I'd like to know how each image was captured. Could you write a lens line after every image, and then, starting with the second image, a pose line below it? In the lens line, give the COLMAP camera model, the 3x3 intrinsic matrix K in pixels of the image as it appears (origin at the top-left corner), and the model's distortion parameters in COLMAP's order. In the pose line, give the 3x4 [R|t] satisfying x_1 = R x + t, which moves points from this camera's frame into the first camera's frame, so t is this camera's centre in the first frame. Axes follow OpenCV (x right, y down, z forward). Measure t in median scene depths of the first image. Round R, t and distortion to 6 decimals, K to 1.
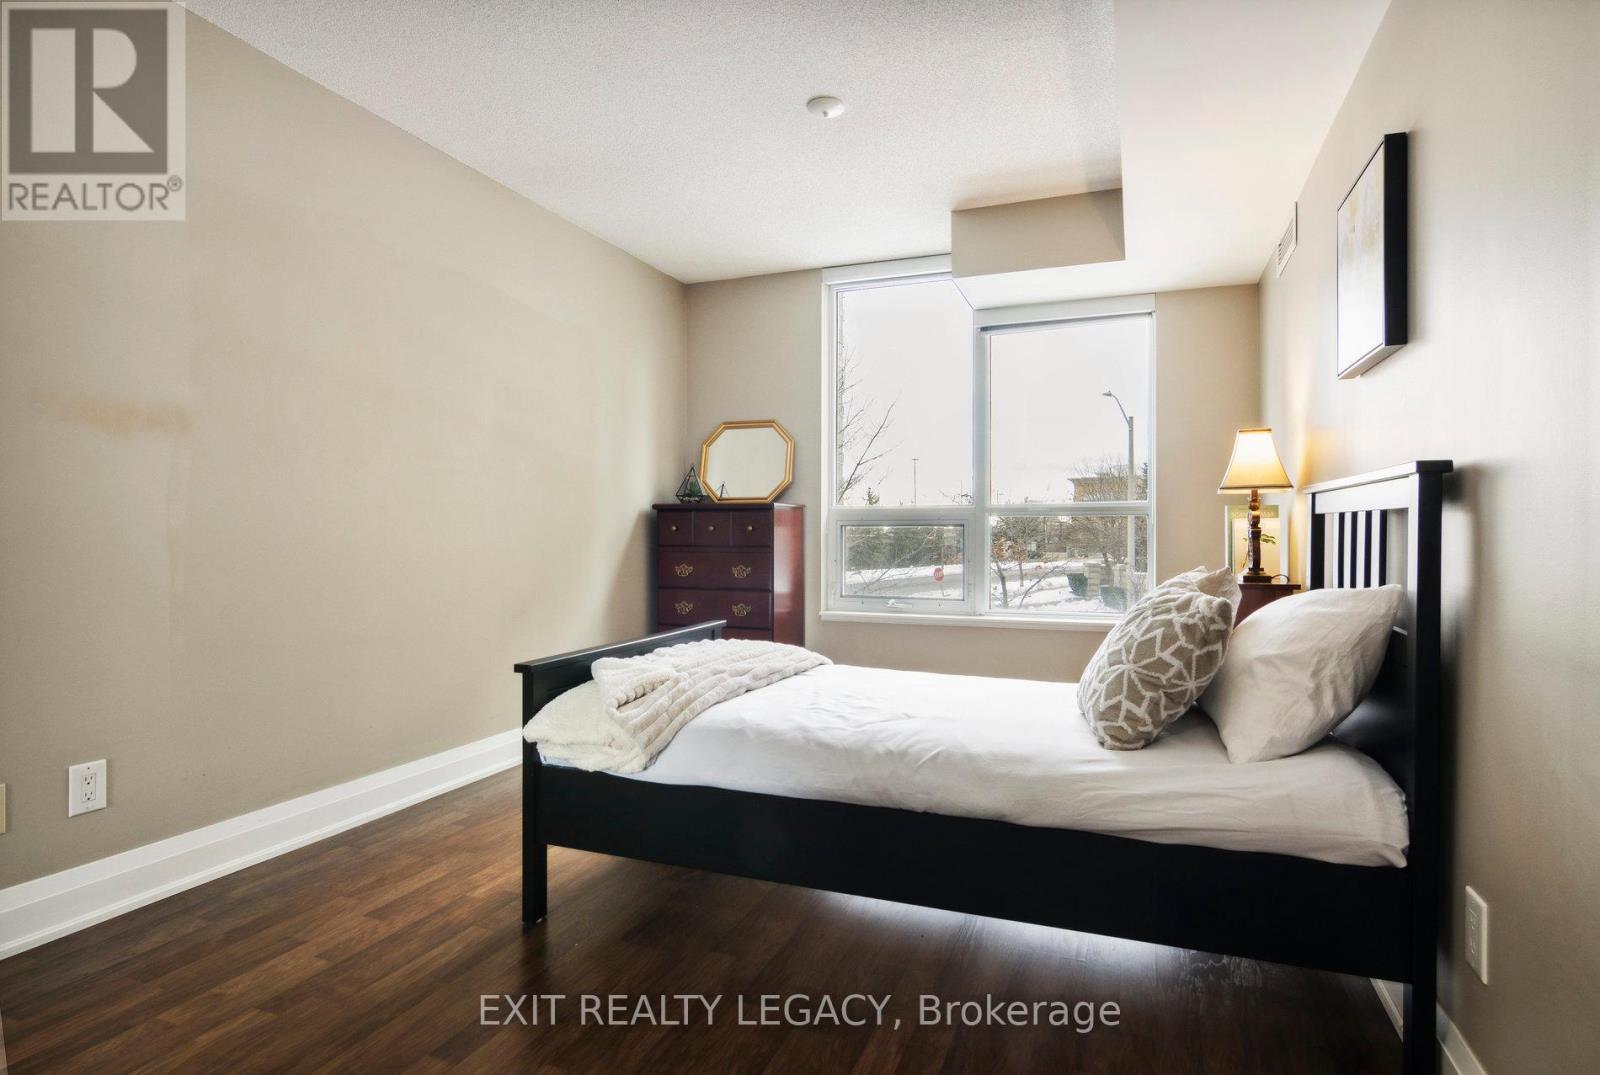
lens RADIAL K [[853.8, 0, 800.0], [0, 853.8, 537.5], [0, 0, 1]] dist [-0.000176, -0.000053]
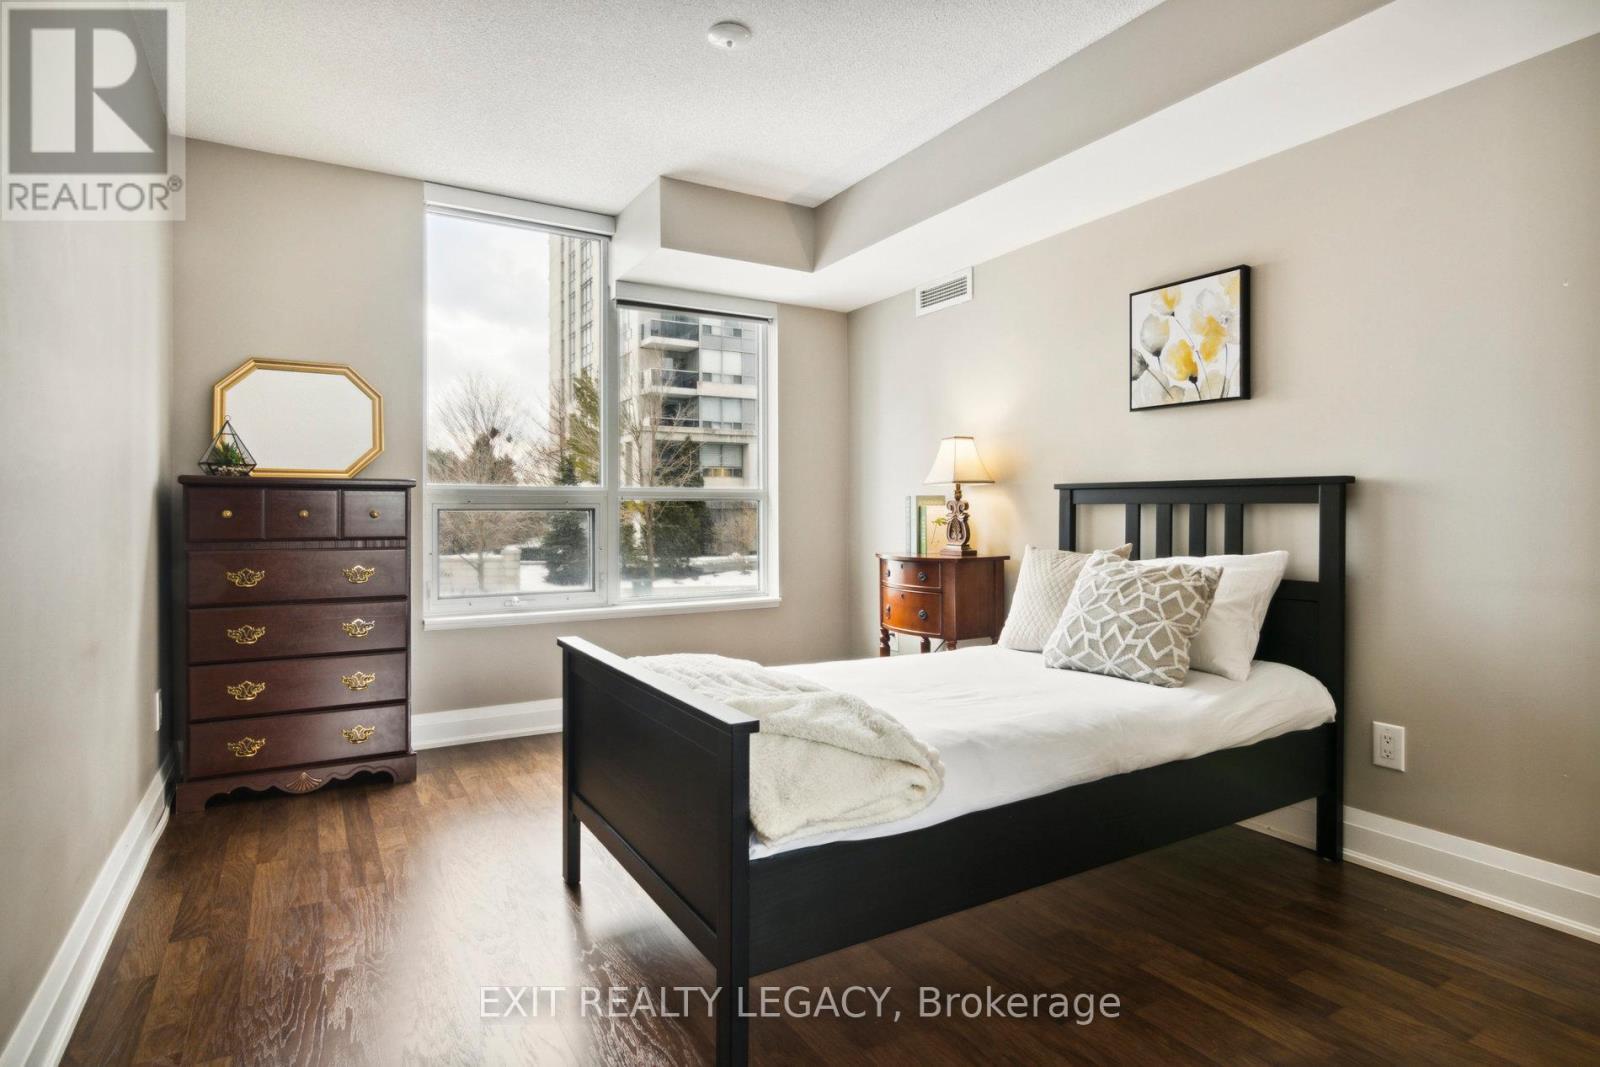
lens RADIAL K [[841.0, 0, 804.1], [0, 841.0, 517.1], [0, 0, 1]] dist [0.000116, 0.000053]
pose [[0.606833, -0.004278, 0.794818, -0.759729], [0.005969, 0.999982, 0.000825, -0.010728], [-0.794807, 0.004243, 0.606848, 0.517867]]
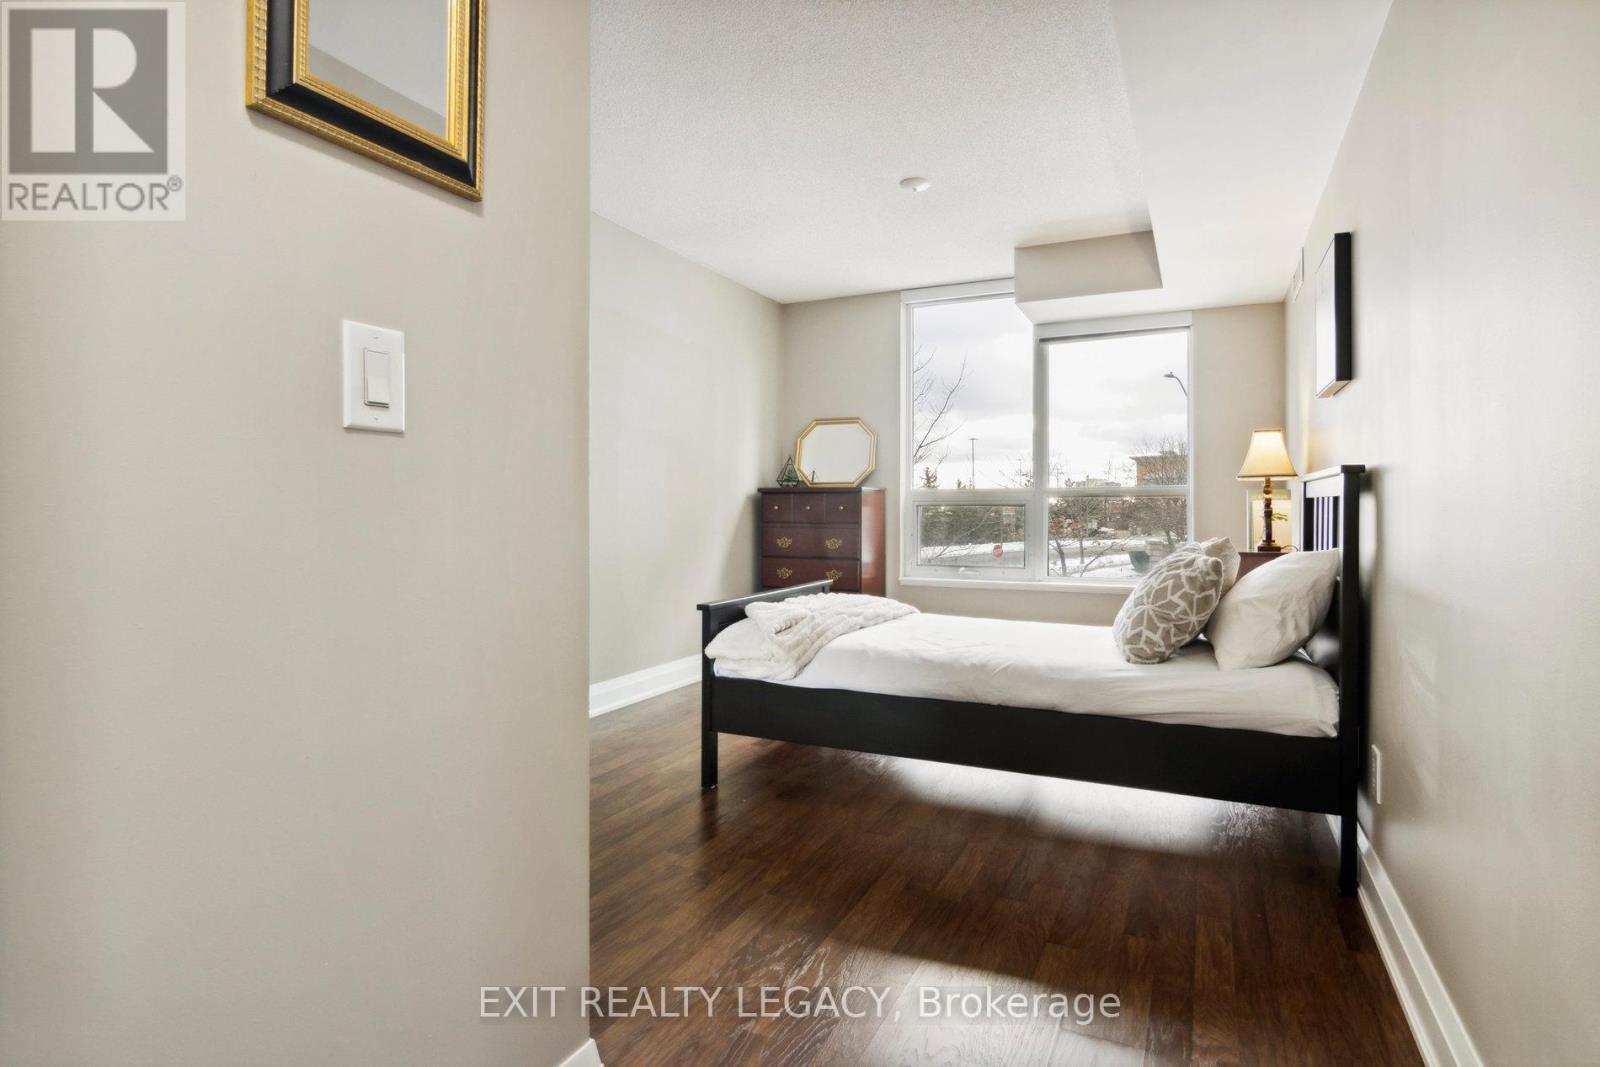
lens RADIAL K [[803.9, 0, 741.9], [0, 803.9, 510.9], [0, 0, 1]] dist [0.000231, -0.000046]
pose [[0.989269, 0.000216, -0.146105, -0.069184], [-0.001031, 0.999984, -0.005500, 0.000210], [0.146102, 0.005592, 0.989254, -0.331776]]
